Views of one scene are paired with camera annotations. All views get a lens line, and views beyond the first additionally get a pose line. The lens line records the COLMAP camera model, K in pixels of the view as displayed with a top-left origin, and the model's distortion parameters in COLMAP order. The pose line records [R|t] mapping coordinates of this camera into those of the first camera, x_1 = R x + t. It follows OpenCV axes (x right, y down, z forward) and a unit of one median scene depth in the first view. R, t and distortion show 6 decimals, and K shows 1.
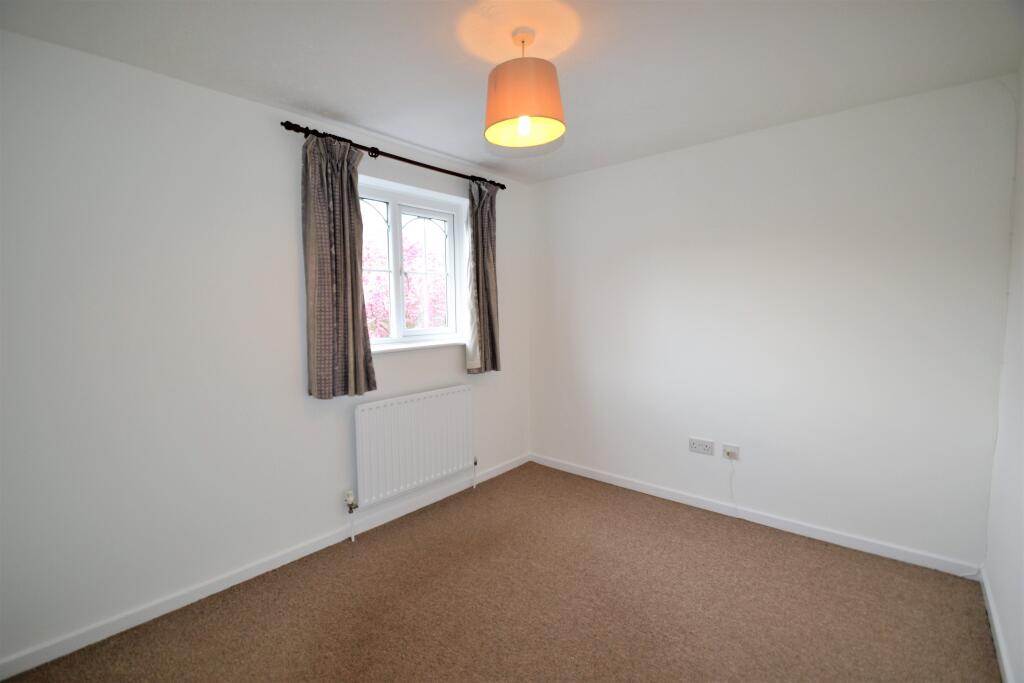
lens RADIAL K [[456.0, 0, 507.9], [0, 456.0, 340.8], [0, 0, 1]] dist [0.019403, -0.018945]
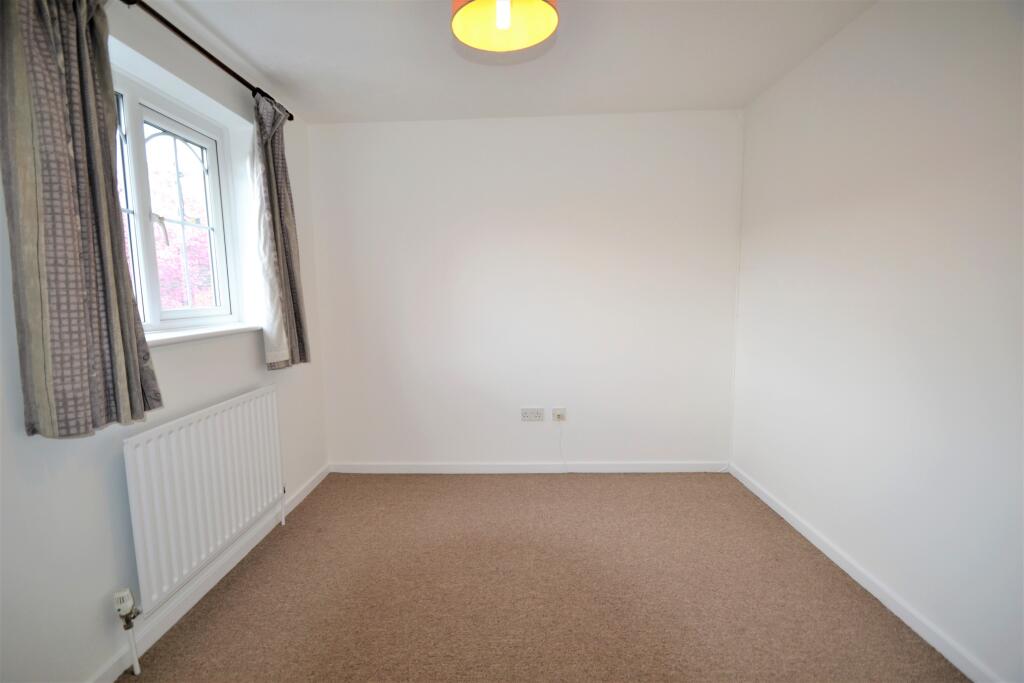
lens RADIAL K [[456.0, 0, 507.9], [0, 456.0, 340.8], [0, 0, 1]] dist [0.019403, -0.018945]
pose [[0.778650, -0.066126, 0.623964, -0.303243], [0.052896, 0.997809, 0.039736, 0.022625], [-0.625224, 0.002065, 0.780442, 0.262080]]
